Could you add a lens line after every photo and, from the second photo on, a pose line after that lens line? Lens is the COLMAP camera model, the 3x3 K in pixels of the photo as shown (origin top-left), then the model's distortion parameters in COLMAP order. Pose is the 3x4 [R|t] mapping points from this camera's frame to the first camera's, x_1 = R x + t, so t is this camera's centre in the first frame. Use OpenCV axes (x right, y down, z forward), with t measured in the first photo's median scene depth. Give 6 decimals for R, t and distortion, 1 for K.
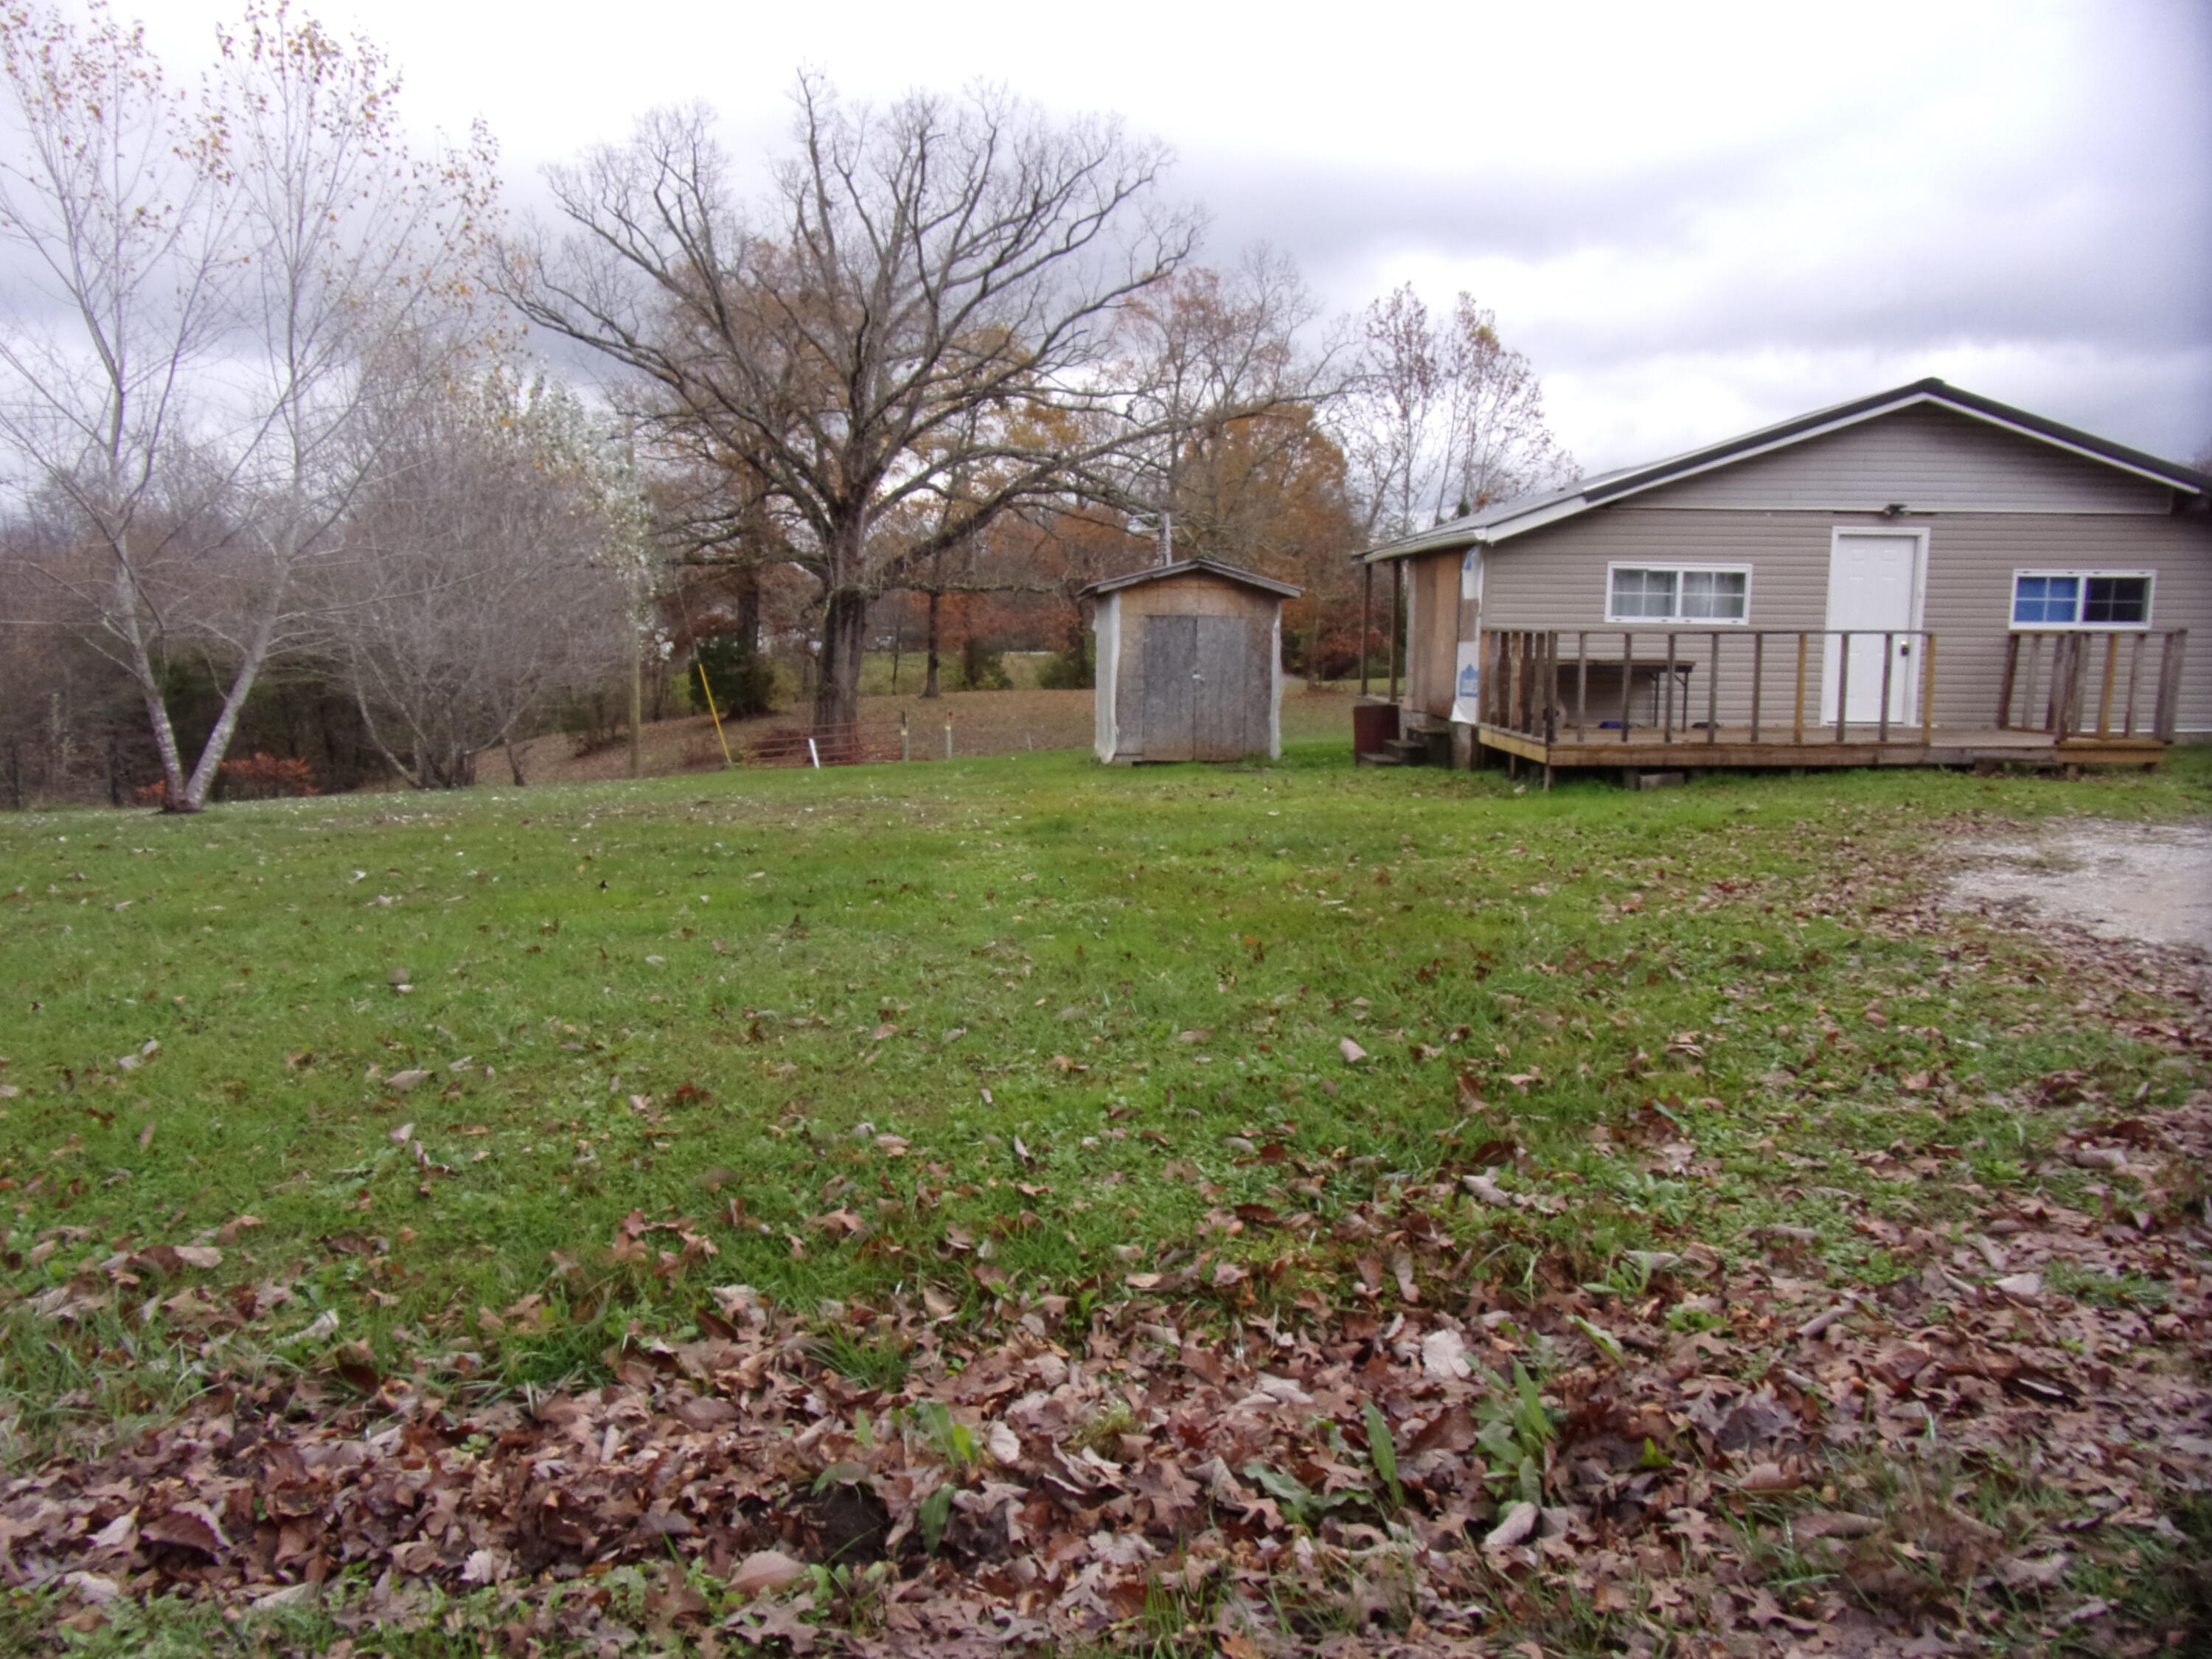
lens RADIAL K [[1630.3, 0, 1106.0], [0, 1630.3, 829.5], [0, 0, 1]] dist [-0.075085, 0.038447]
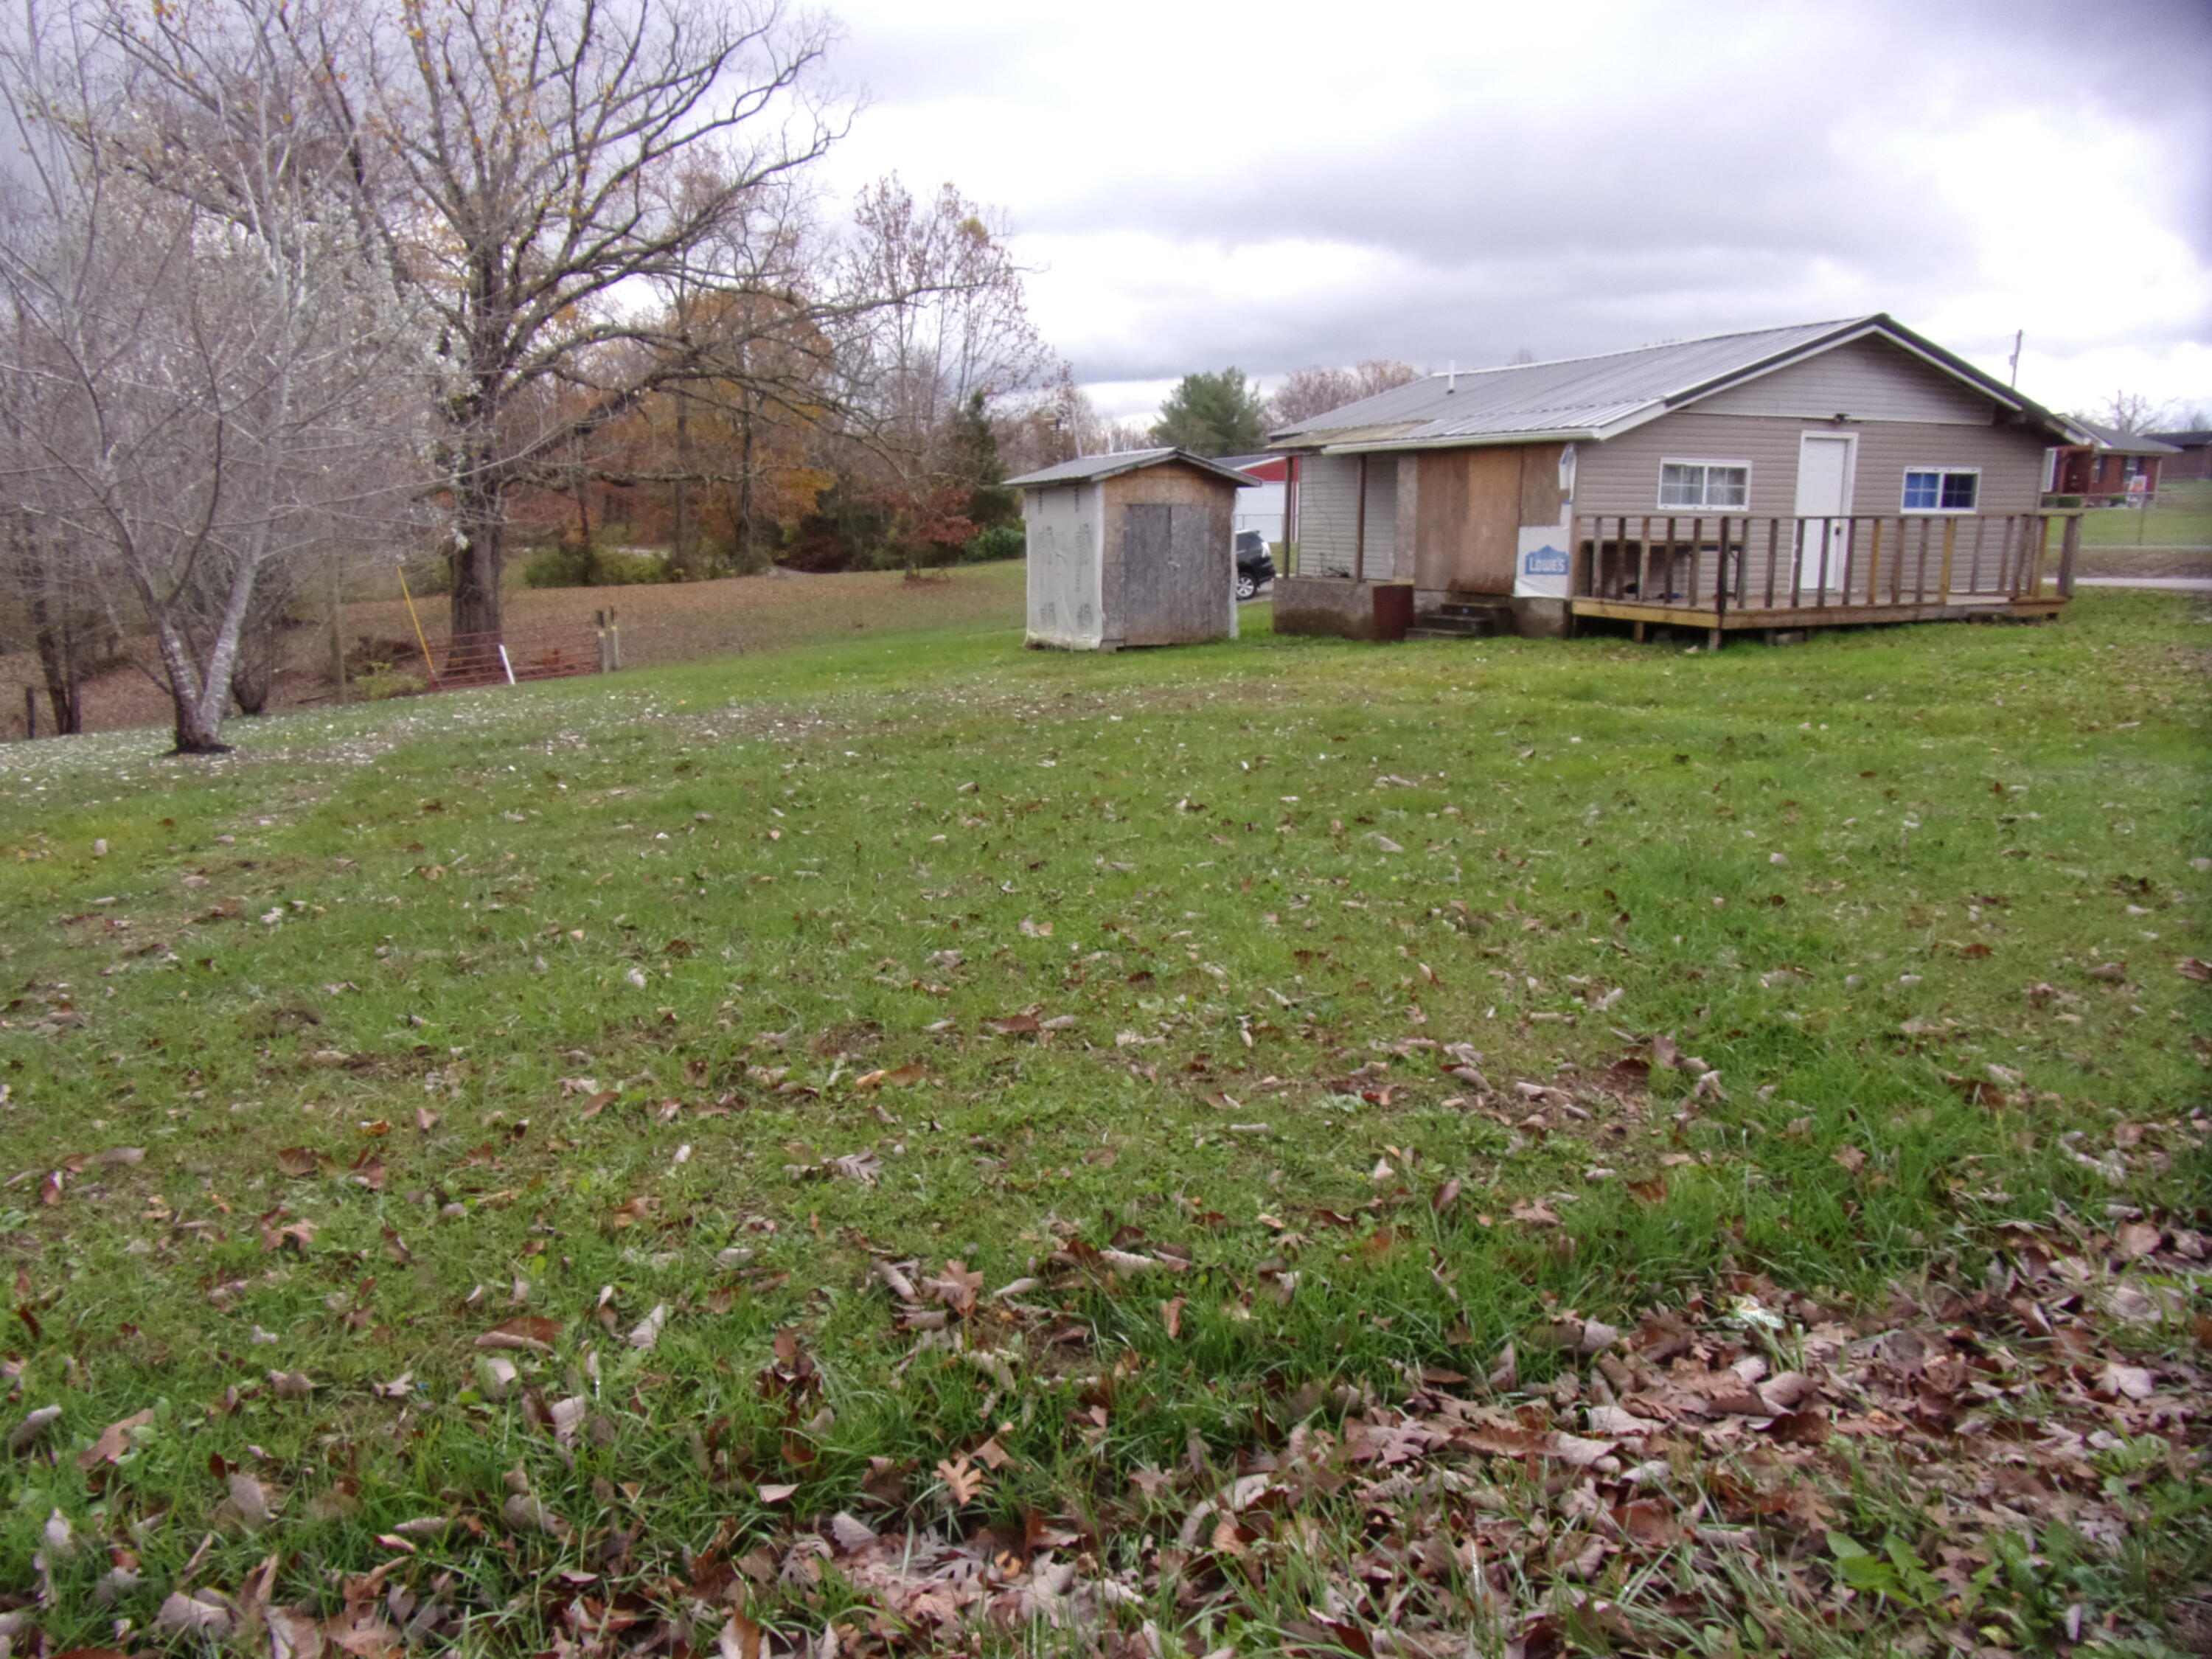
lens RADIAL K [[1630.3, 0, 1106.0], [0, 1630.3, 829.5], [0, 0, 1]] dist [-0.075085, 0.038447]
pose [[0.916510, -0.081576, 0.391606, -0.545095], [0.055597, 0.995461, 0.077247, -0.007708], [-0.396130, -0.049026, 0.916885, 0.060869]]
